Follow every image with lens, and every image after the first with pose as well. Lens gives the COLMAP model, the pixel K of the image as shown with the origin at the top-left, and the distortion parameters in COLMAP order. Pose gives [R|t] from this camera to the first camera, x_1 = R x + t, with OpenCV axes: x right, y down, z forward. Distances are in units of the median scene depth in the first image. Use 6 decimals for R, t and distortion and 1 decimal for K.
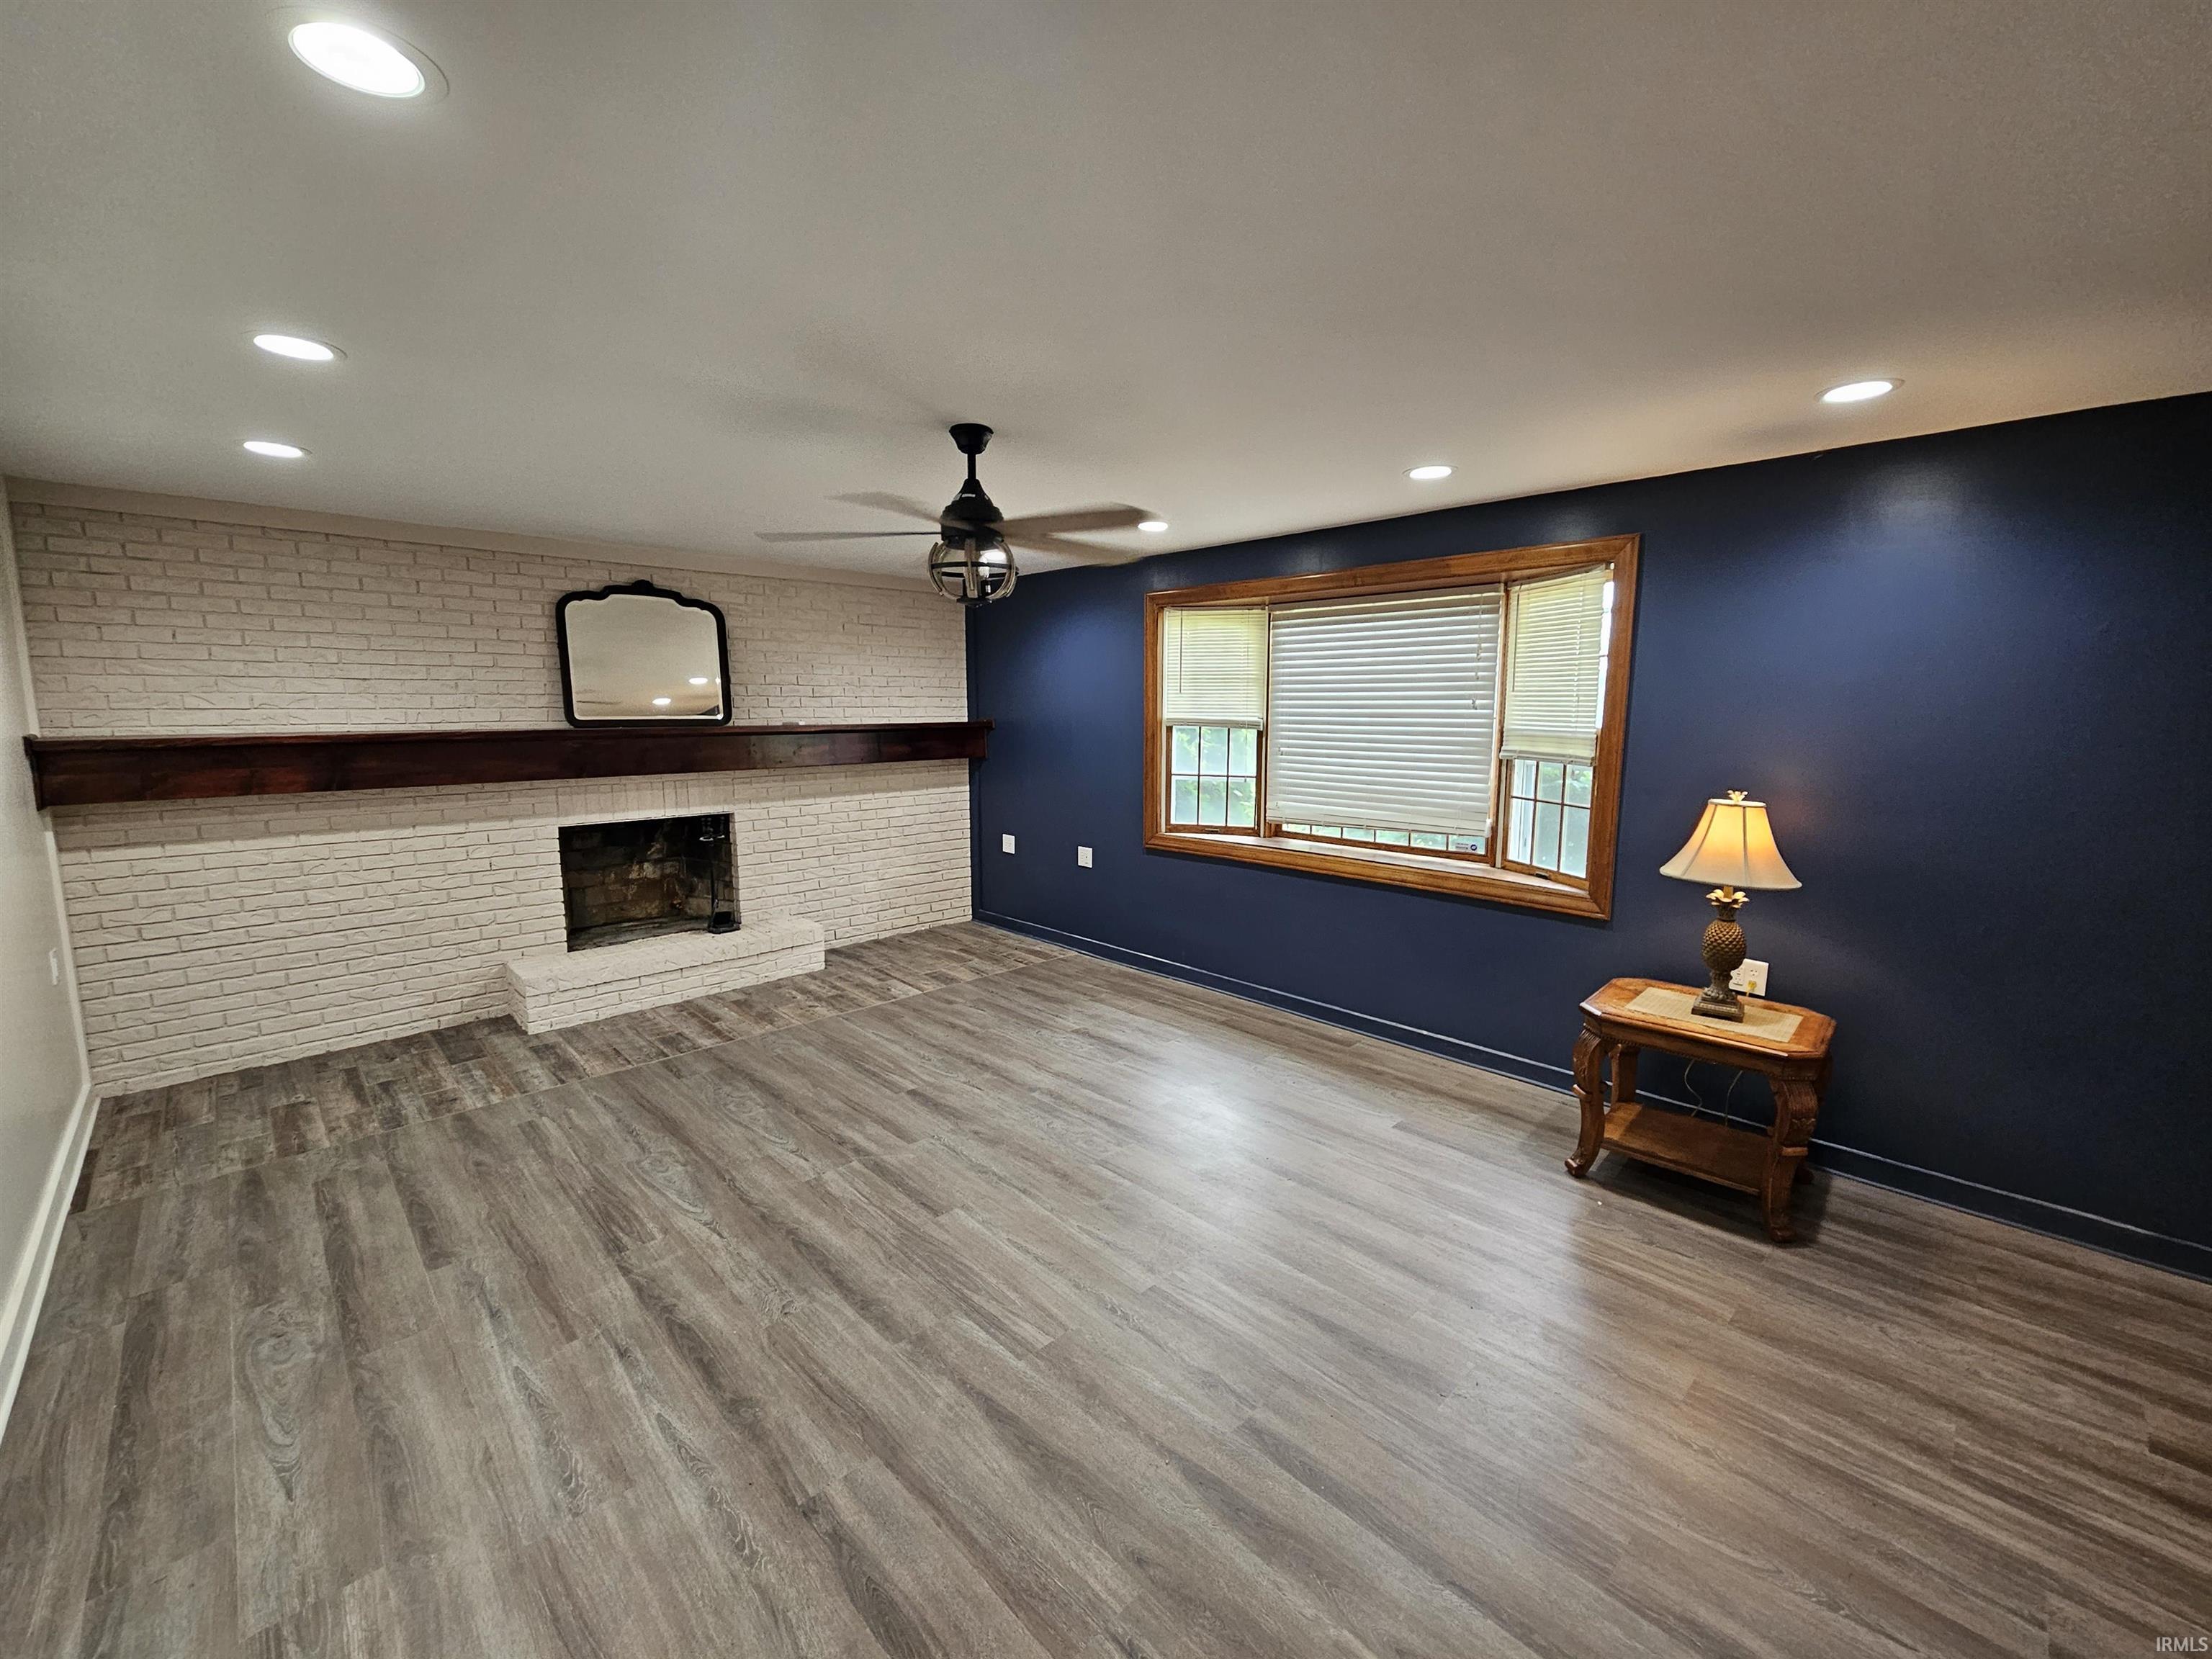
lens RADIAL K [[913.0, 0, 1104.7], [0, 913.0, 833.8], [0, 0, 1]] dist [0.004579, -0.001138]
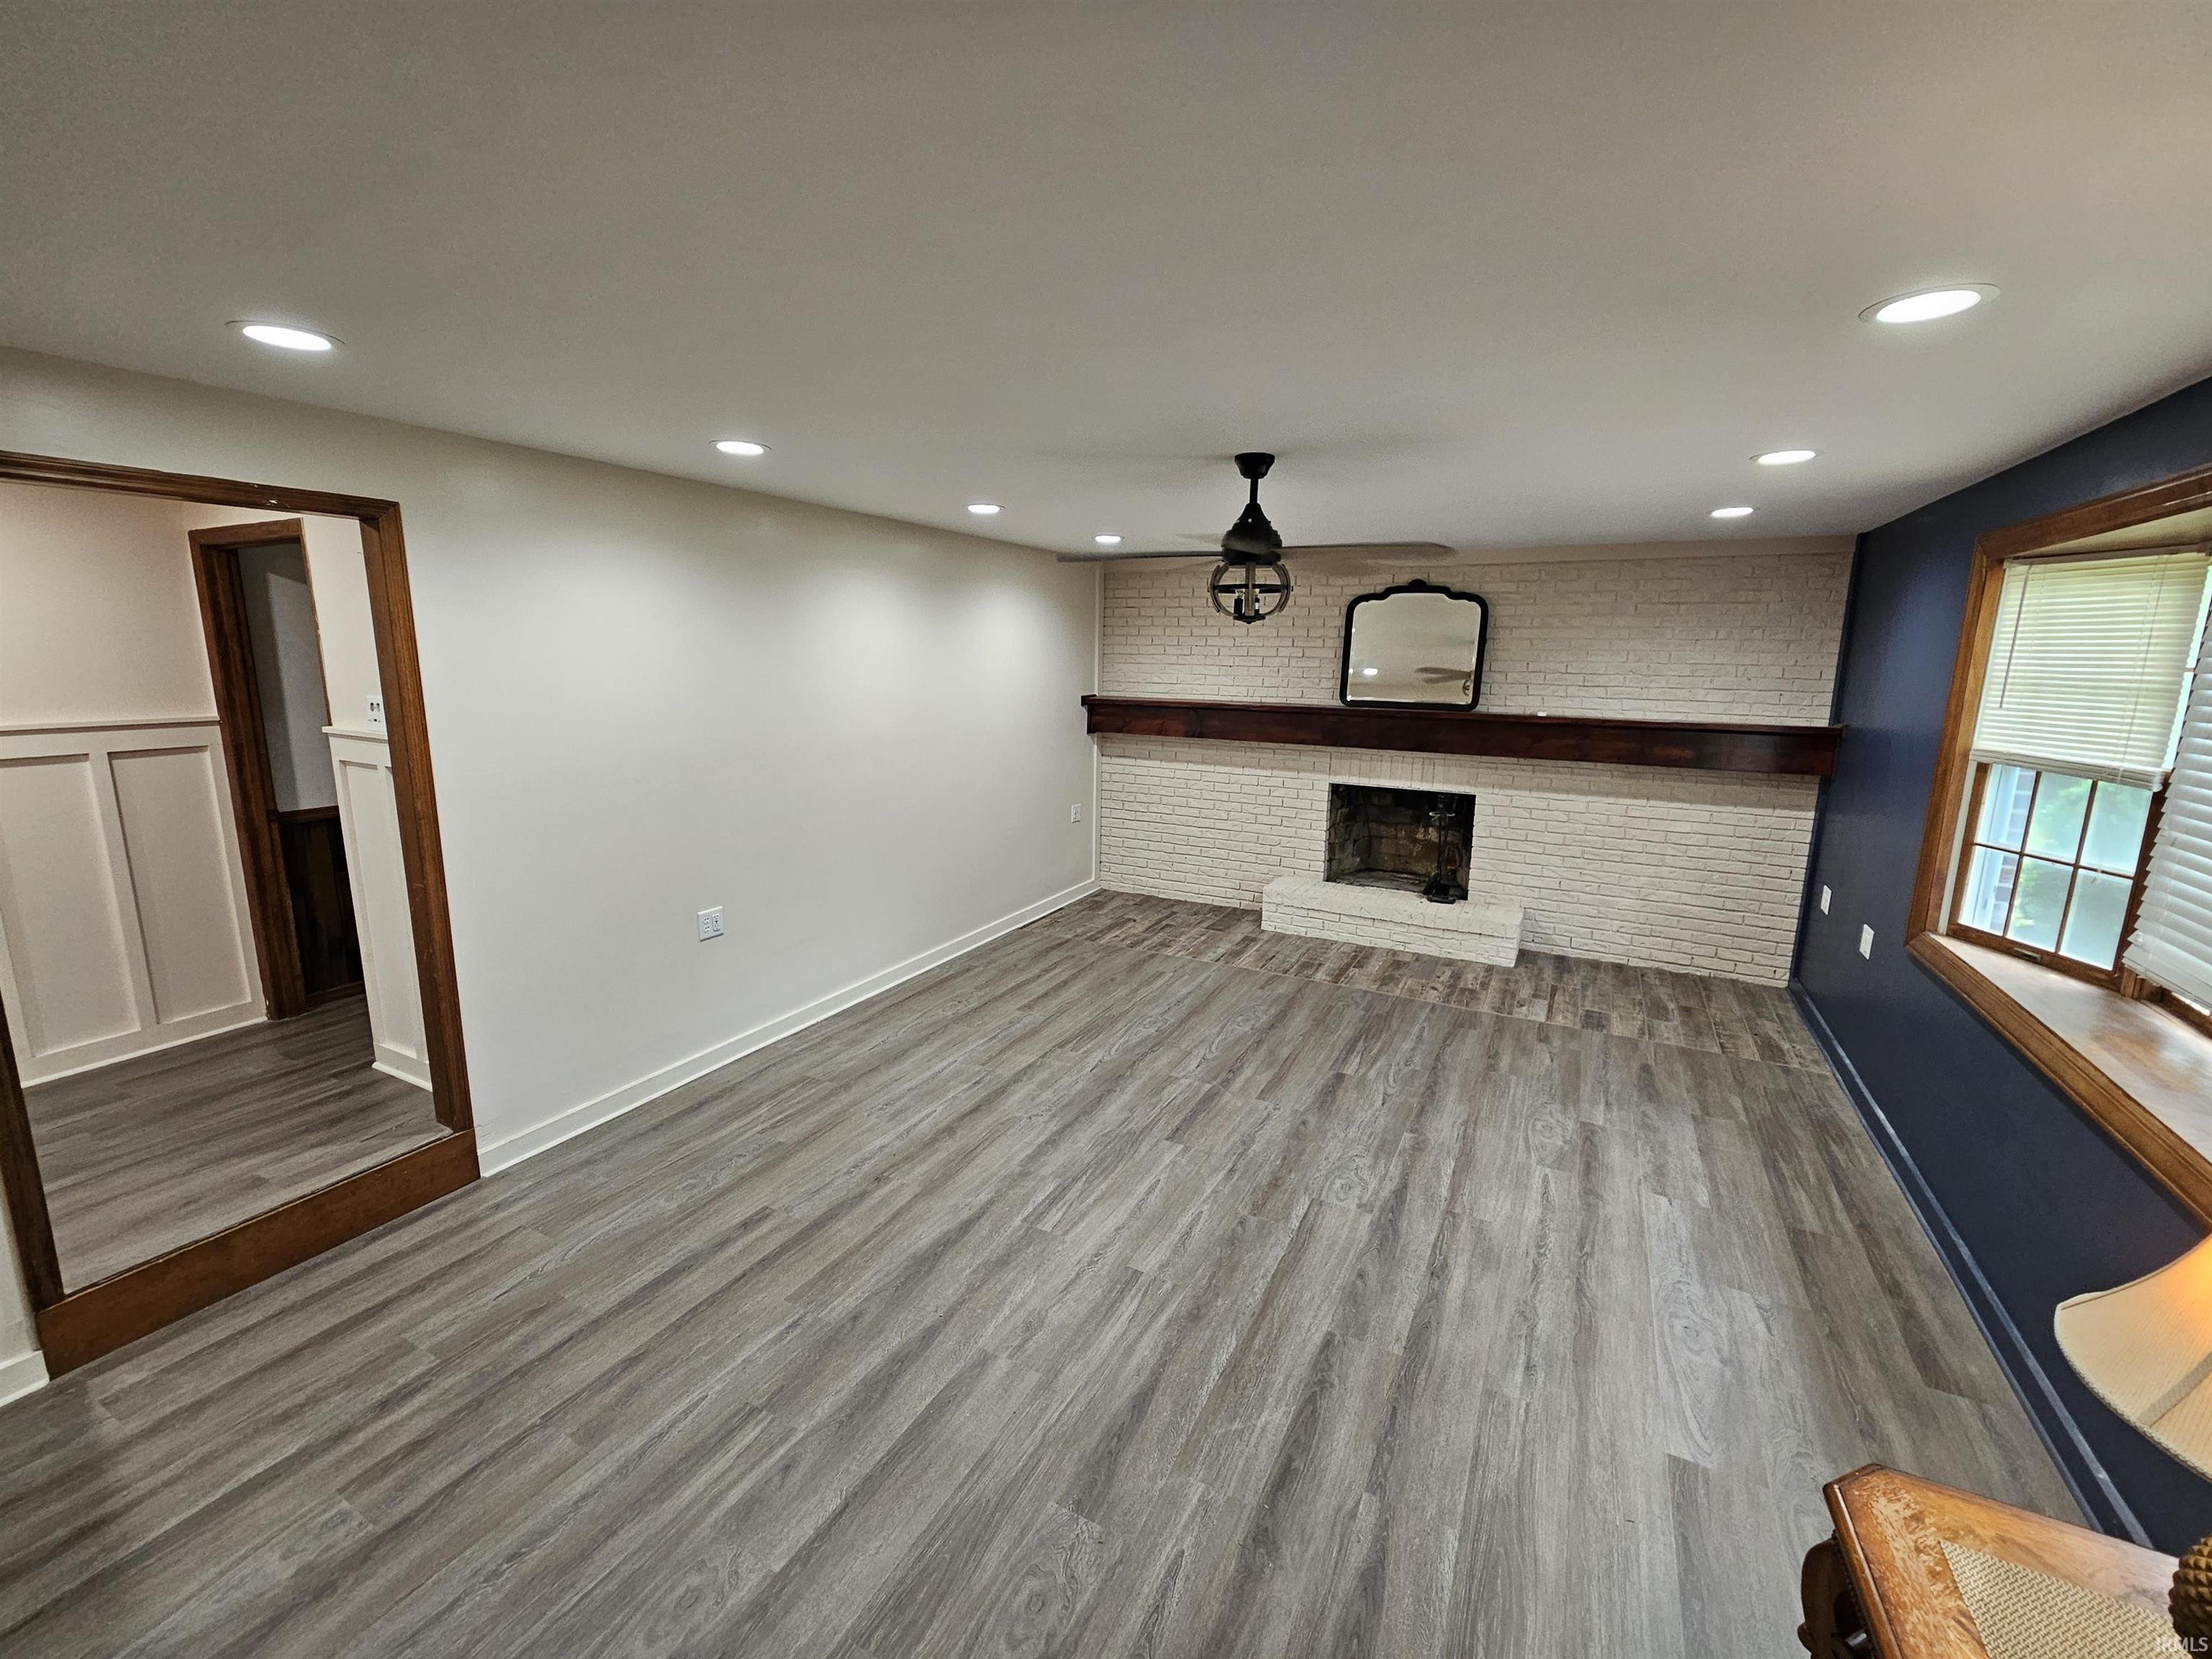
lens RADIAL K [[913.0, 0, 1120.2], [0, 913.0, 833.4], [0, 0, 1]] dist [0.004579, -0.001138]
pose [[0.316940, 0.191998, -0.928809, 0.530142], [-0.150446, 0.977074, 0.150638, -0.091196], [0.936437, 0.091992, 0.338559, 0.322315]]
